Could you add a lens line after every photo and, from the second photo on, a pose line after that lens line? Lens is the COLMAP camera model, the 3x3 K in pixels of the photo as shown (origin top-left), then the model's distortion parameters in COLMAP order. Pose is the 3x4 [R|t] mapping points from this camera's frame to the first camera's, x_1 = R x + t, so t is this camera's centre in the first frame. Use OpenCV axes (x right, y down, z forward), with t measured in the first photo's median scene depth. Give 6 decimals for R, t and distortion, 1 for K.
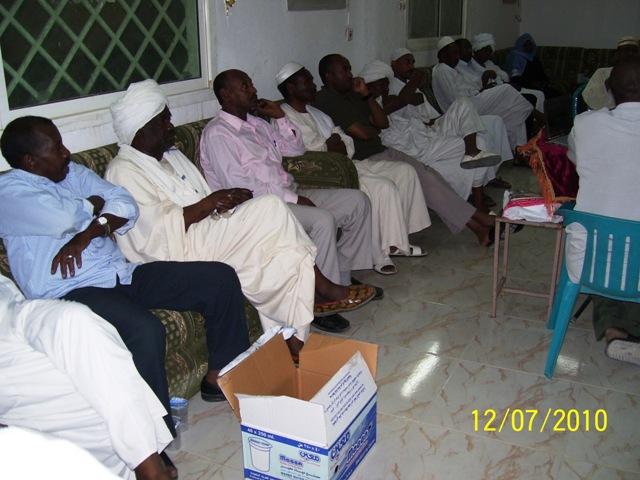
lens RADIAL K [[734.7, 0, 320.0], [0, 734.7, 240.0], [0, 0, 1]] dist [-0.123808, 0.010698]
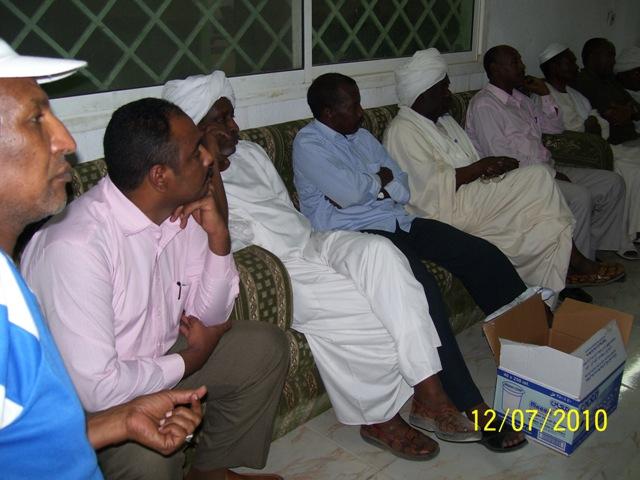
lens RADIAL K [[734.7, 0, 320.0], [0, 734.7, 240.0], [0, 0, 1]] dist [-0.123808, 0.010698]
pose [[0.954479, 0.122196, -0.272098, -0.065959], [-0.113843, 0.992418, 0.046338, 0.030305], [0.275697, -0.013252, 0.961153, -0.087280]]
